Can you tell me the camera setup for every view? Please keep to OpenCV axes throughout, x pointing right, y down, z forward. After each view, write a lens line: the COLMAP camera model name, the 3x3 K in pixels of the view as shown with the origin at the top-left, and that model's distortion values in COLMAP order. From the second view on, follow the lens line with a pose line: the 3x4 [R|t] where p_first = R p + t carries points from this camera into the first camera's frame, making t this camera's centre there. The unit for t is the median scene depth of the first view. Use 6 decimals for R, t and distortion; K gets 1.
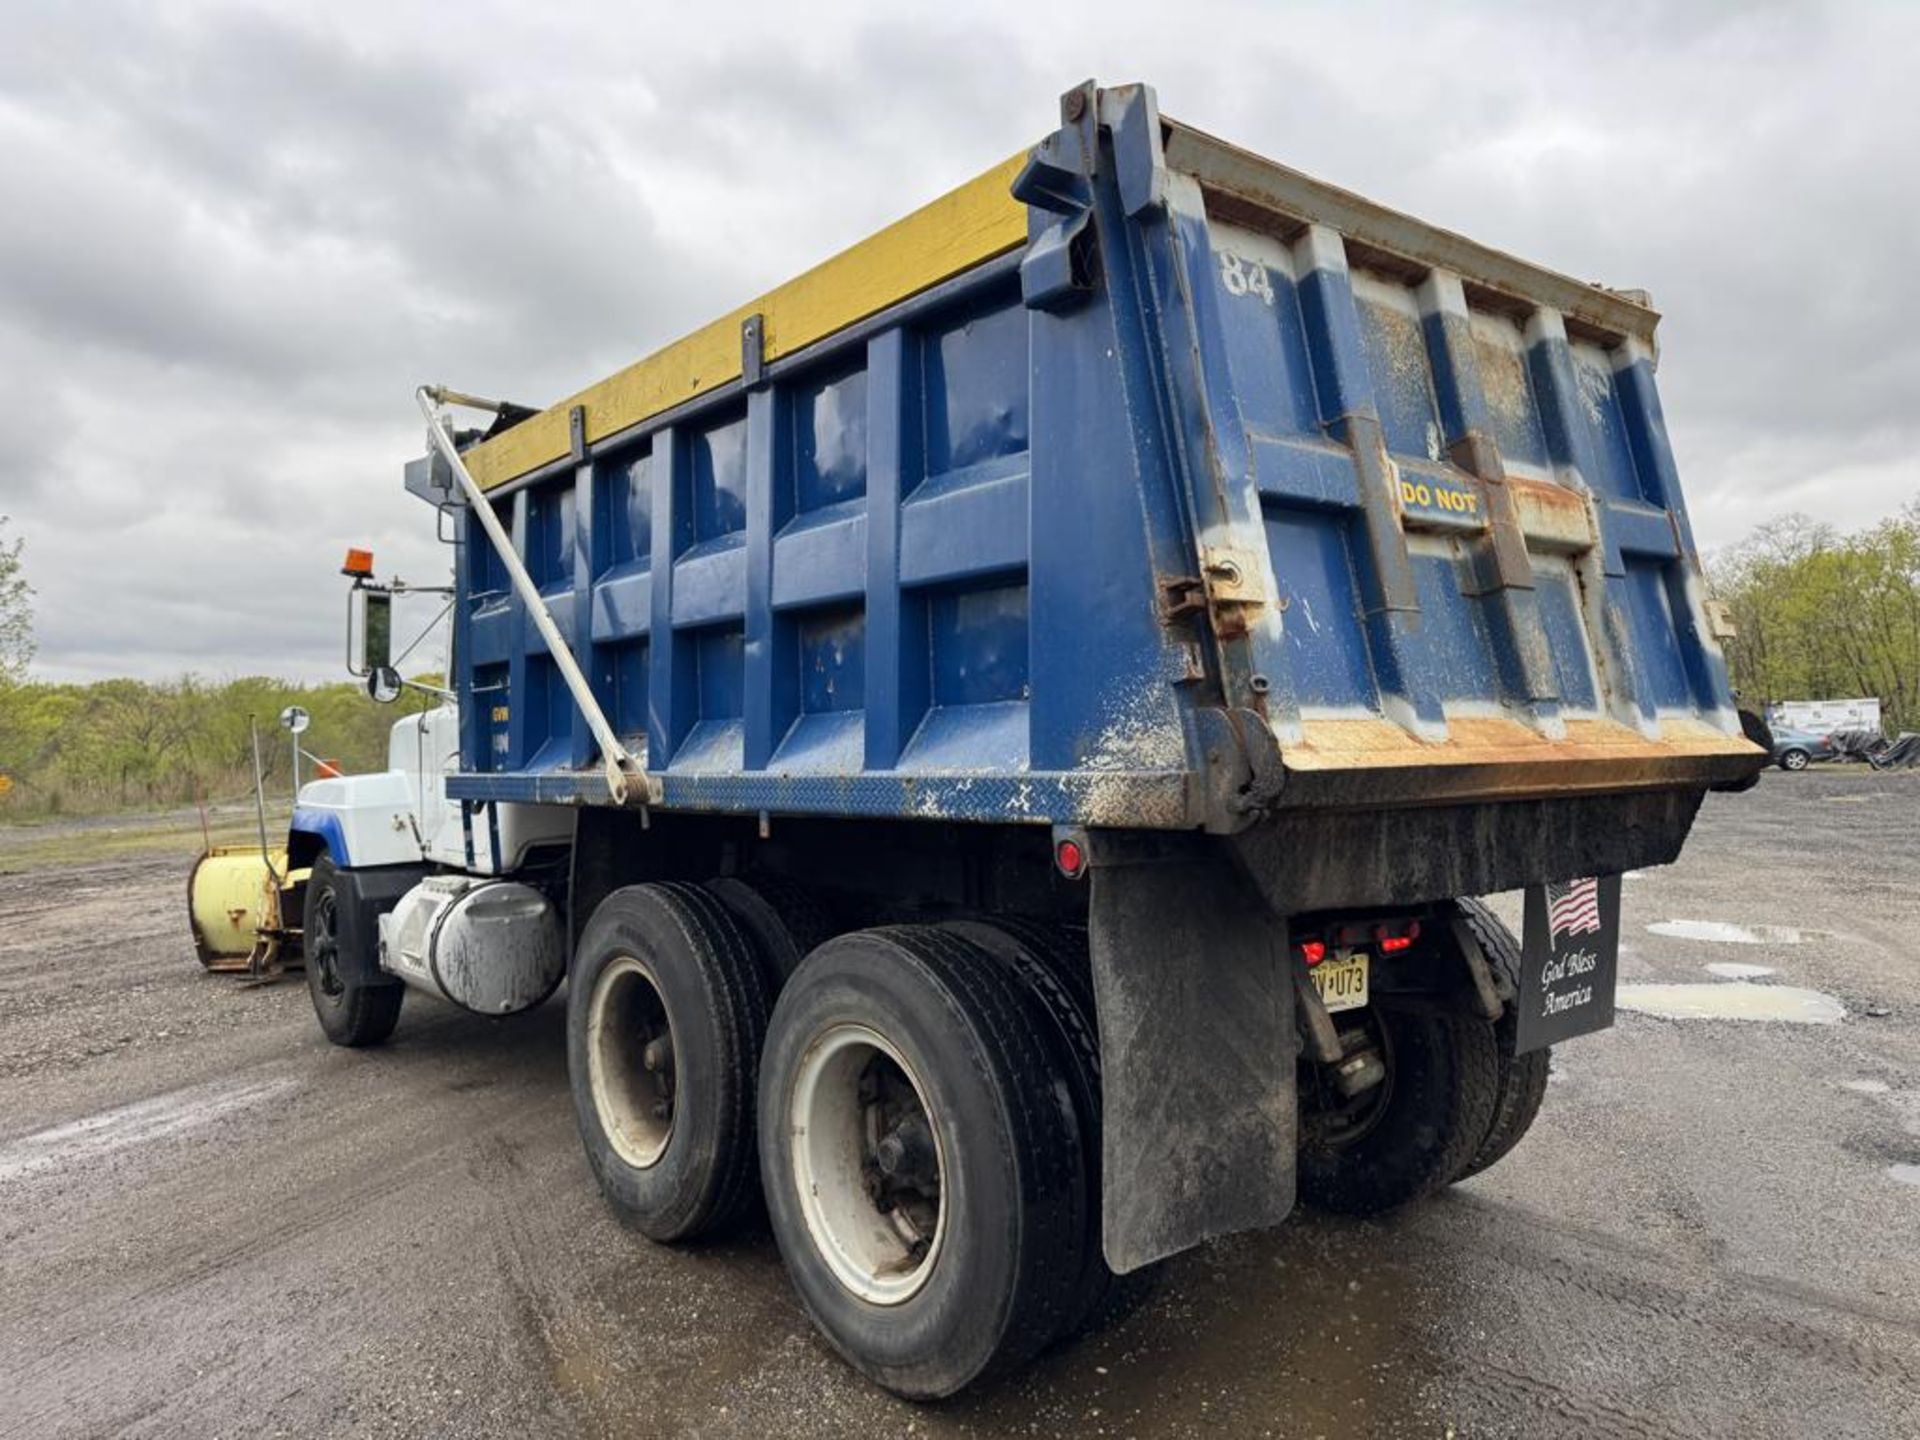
lens RADIAL K [[1325.8, 0, 960.0], [0, 1325.8, 720.0], [0, 0, 1]] dist [0.126137, -0.180415]
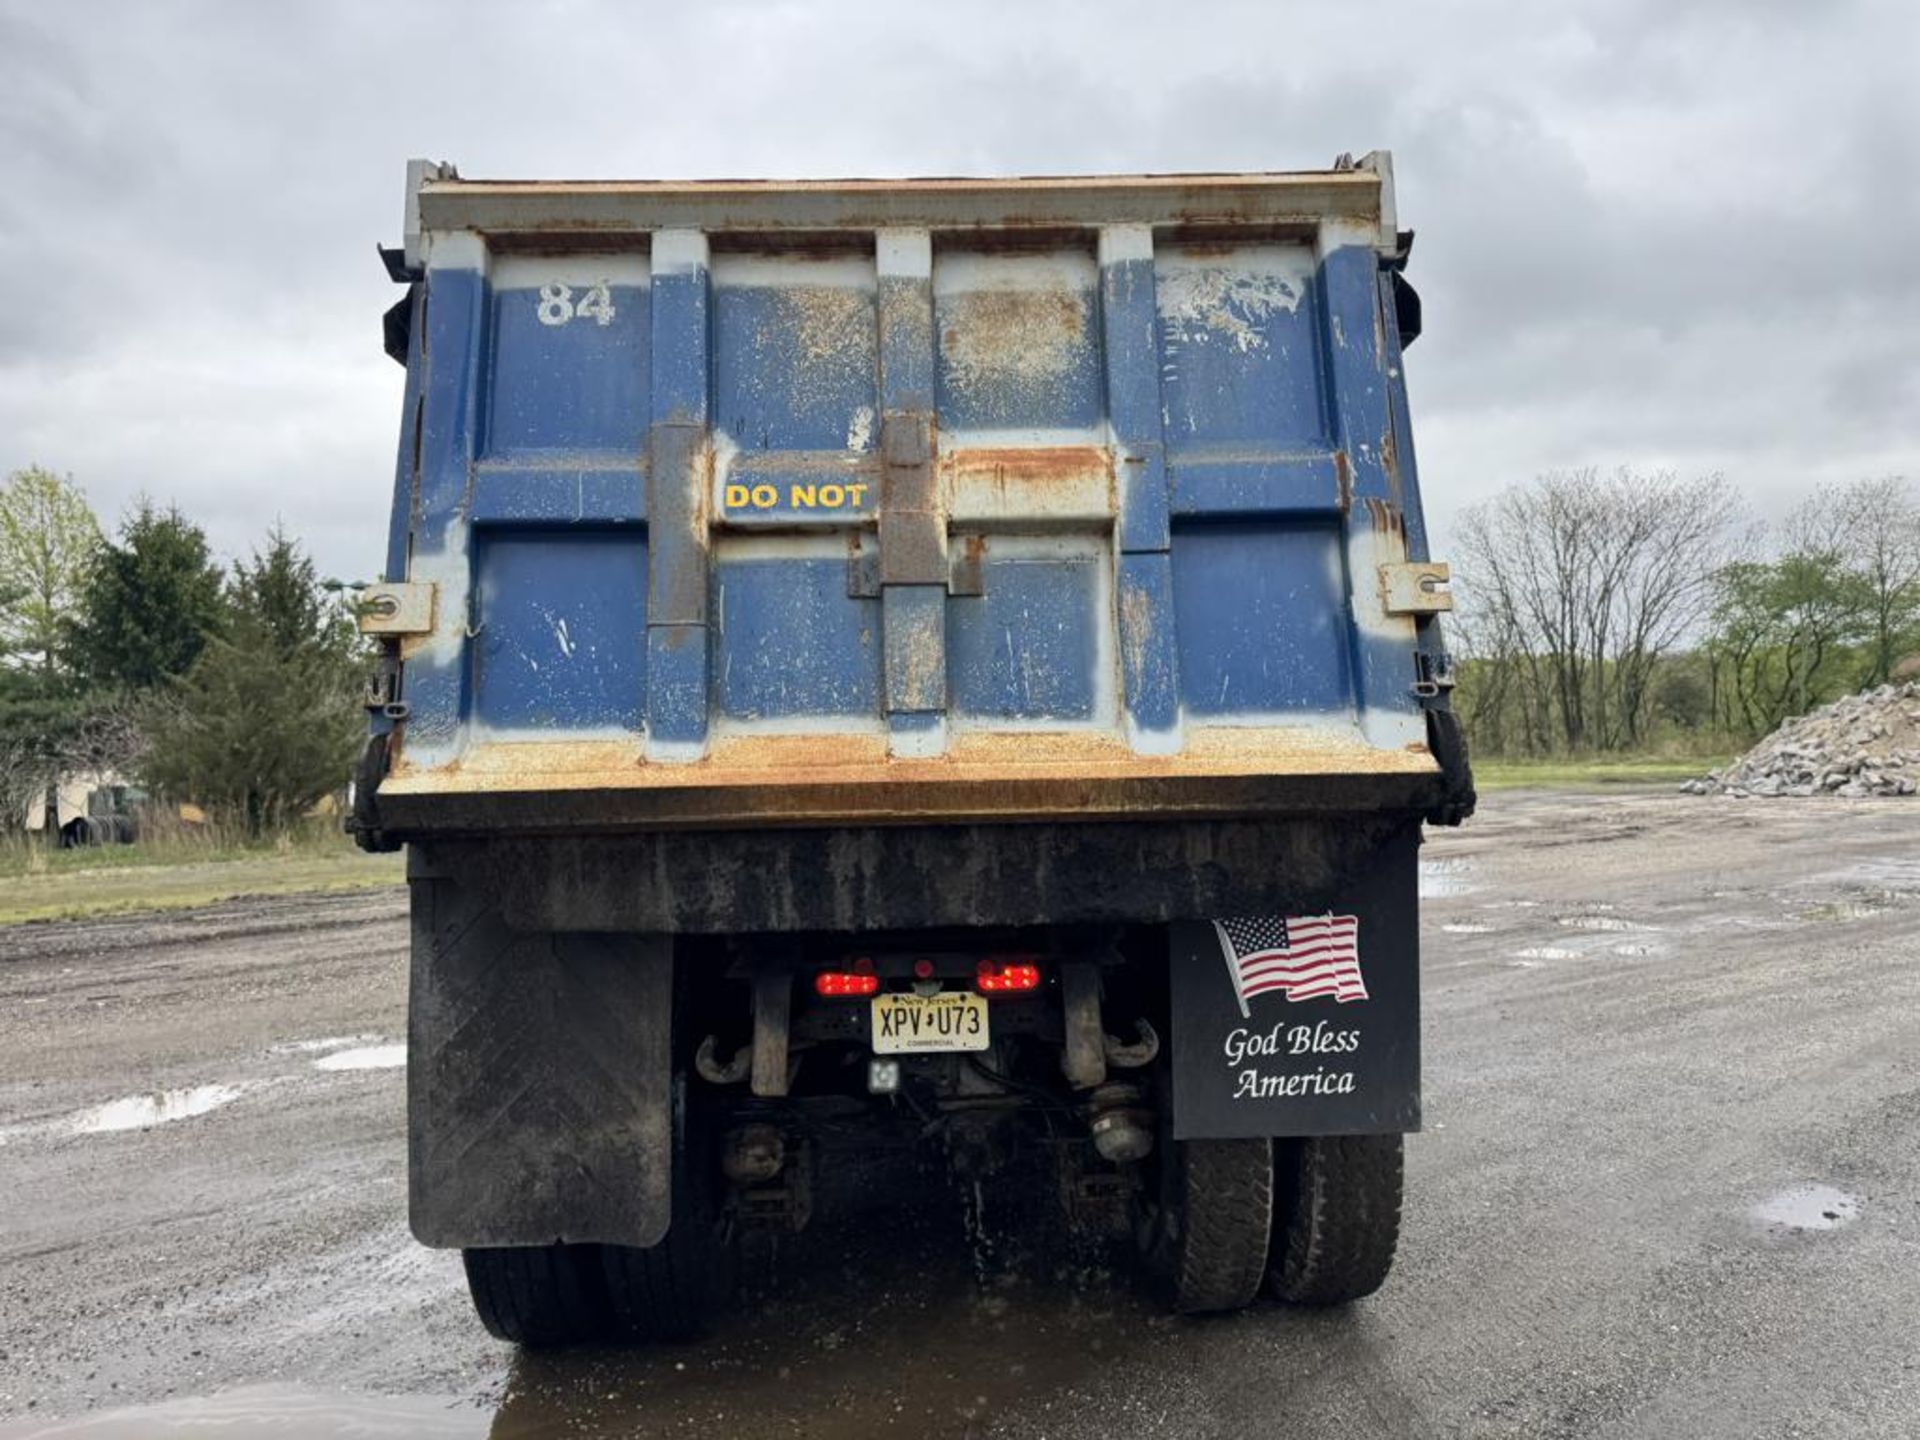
lens RADIAL K [[1318.1, 0, 960.0], [0, 1318.1, 720.0], [0, 0, 1]] dist [0.195902, -0.381387]
pose [[0.795445, -0.014728, -0.605847, 0.963930], [0.019011, 0.999819, 0.000655, -0.009793], [0.605727, -0.012038, 0.795581, 0.333182]]
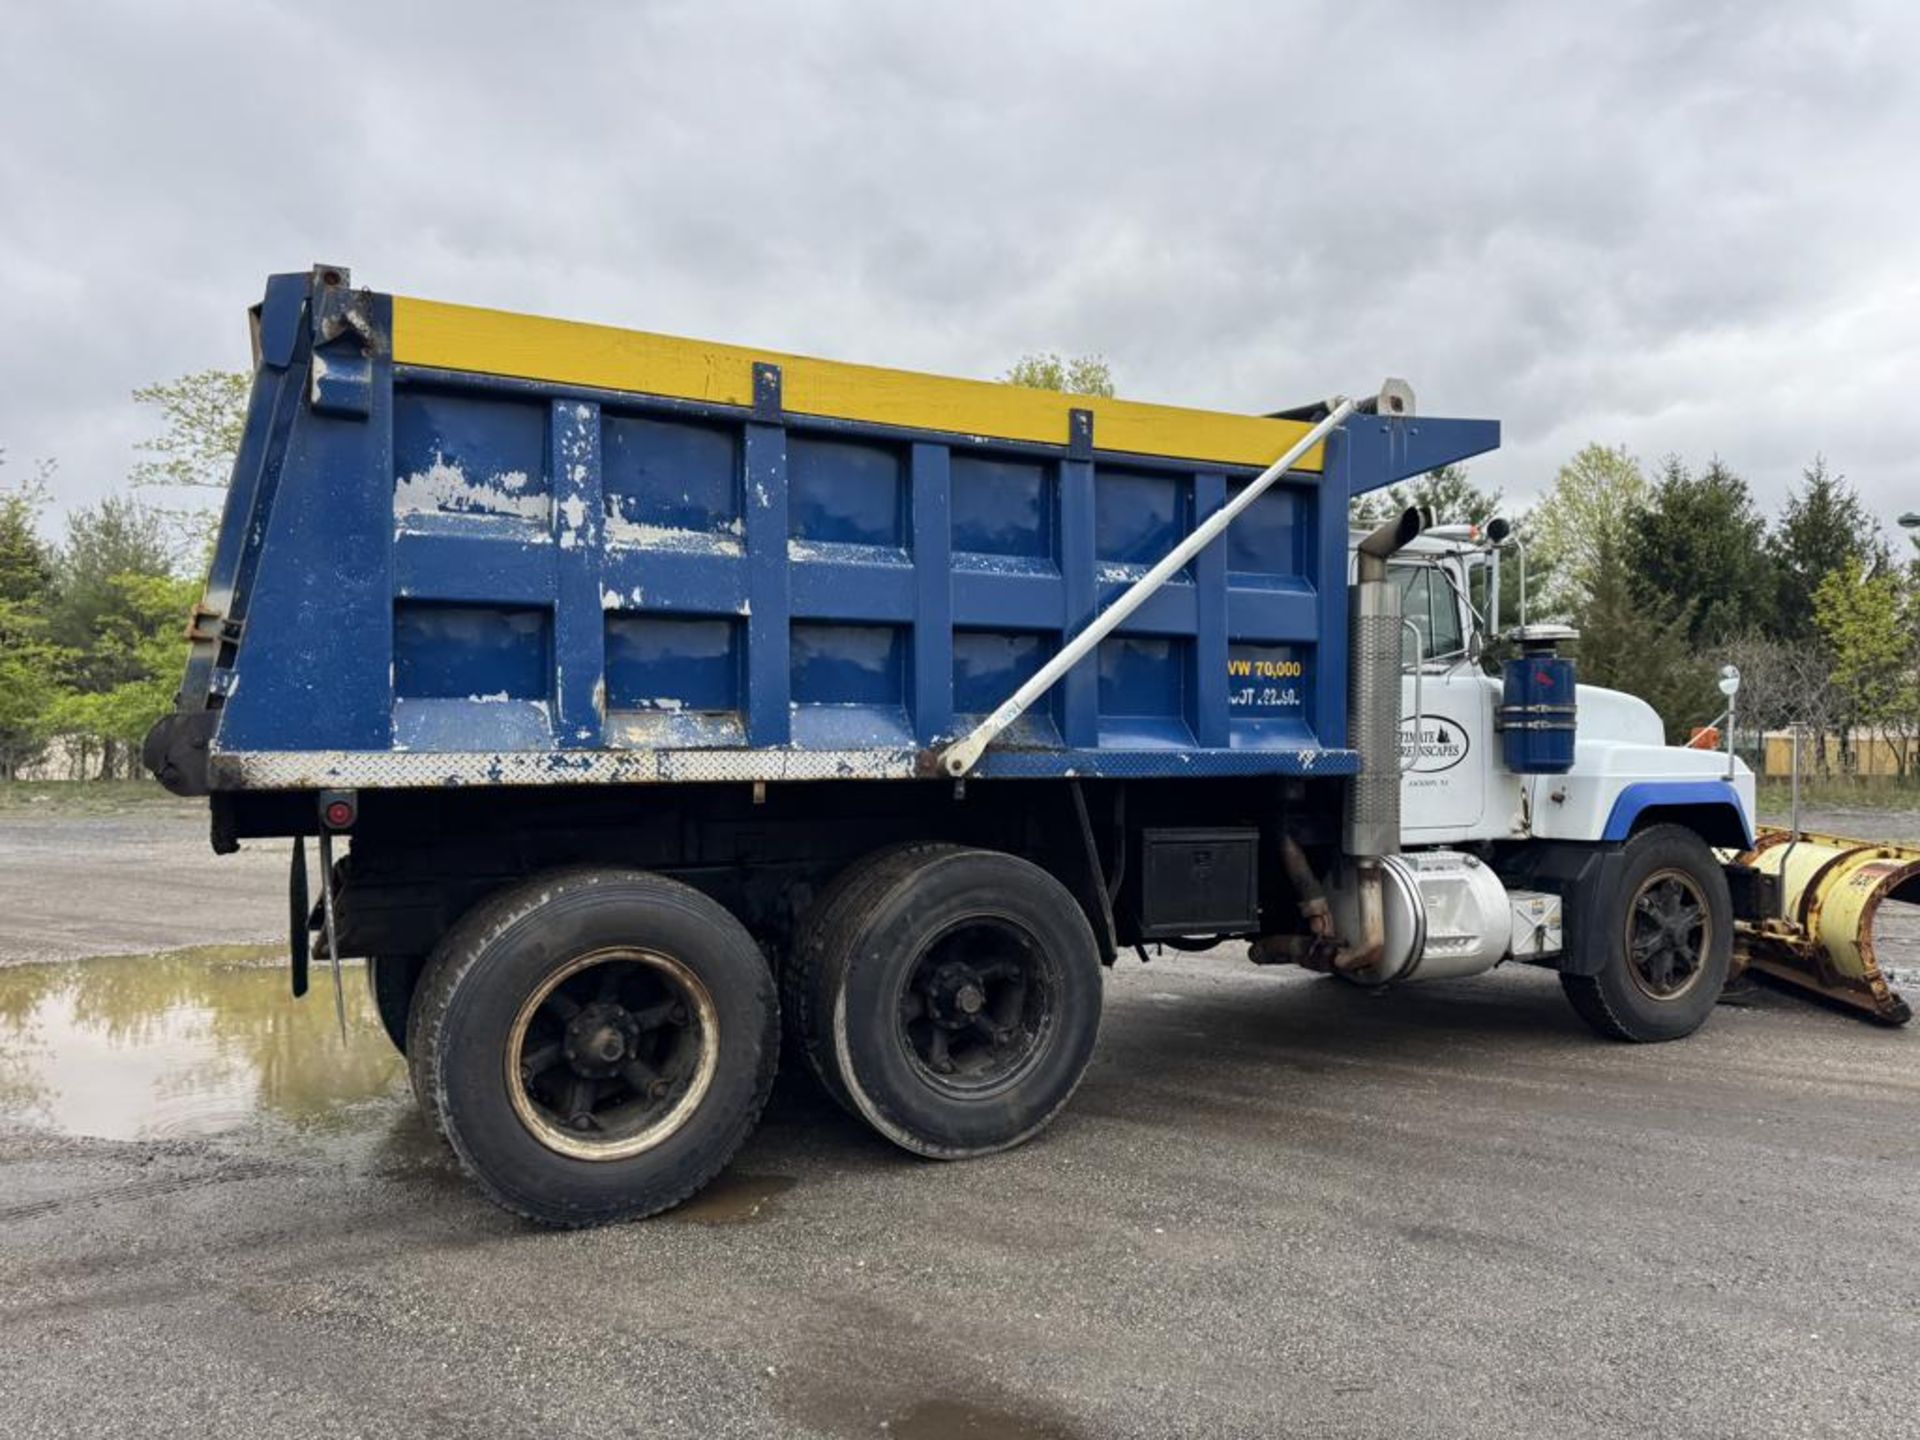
lens RADIAL K [[1312.0, 0, 972.5], [0, 1312.0, 724.7], [0, 0, 1]] dist [0.179990, -0.299374]
pose [[-0.200395, 0.021746, -0.979474, 1.700620], [0.017400, 0.999675, 0.018635, -0.007295], [0.979561, -0.013308, -0.200708, 2.115837]]
